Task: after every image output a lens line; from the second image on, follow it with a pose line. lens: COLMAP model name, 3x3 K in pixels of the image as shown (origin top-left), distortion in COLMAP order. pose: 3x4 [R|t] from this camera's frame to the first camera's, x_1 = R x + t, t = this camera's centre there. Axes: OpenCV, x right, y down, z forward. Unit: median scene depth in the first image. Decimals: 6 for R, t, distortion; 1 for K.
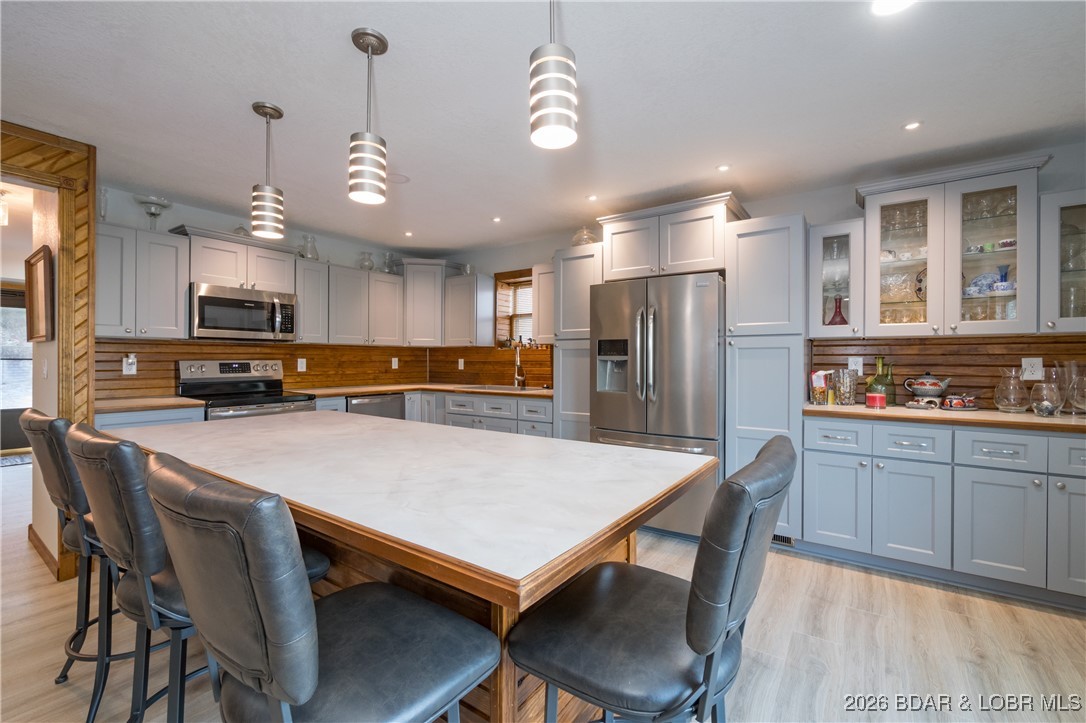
lens RADIAL K [[449.8, 0, 539.3], [0, 449.8, 360.3], [0, 0, 1]] dist [-0.003925, 0.000008]
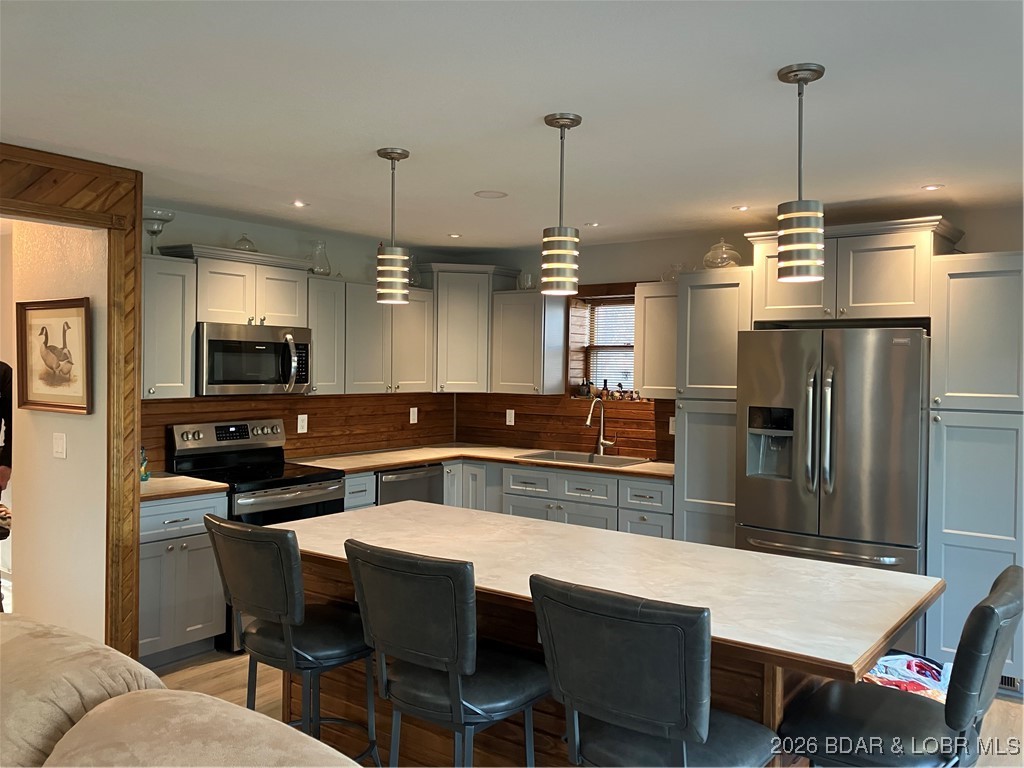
lens RADIAL K [[831.0, 0, 512.7], [0, 831.0, 380.5], [0, 0, 1]] dist [0.041277, -0.032463]
pose [[0.999643, 0.010557, -0.024545, -0.217633], [-0.010190, 0.999835, 0.015011, -0.101442], [0.024699, -0.014756, 0.999586, -0.365428]]
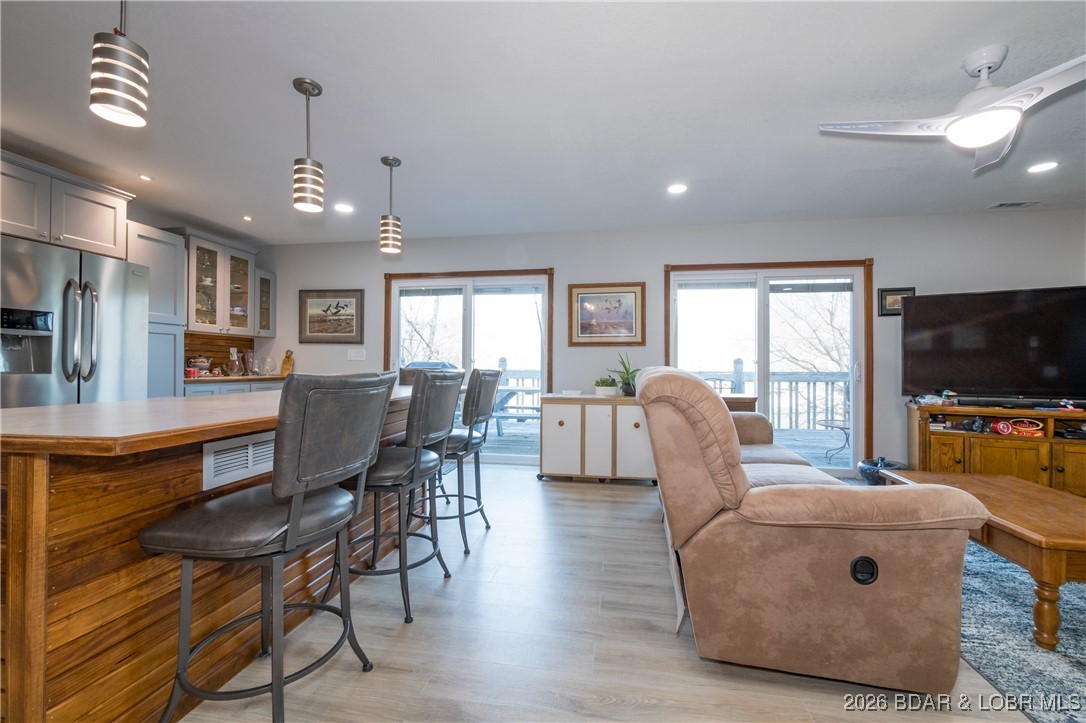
lens RADIAL K [[449.8, 0, 546.3], [0, 449.8, 361.8], [0, 0, 1]] dist [-0.003925, 0.000008]
pose [[-0.428228, 0.002729, 0.903667, -0.921893], [-0.005987, 0.999965, -0.005856, 0.043659], [-0.903651, -0.007918, -0.428197, 0.468159]]
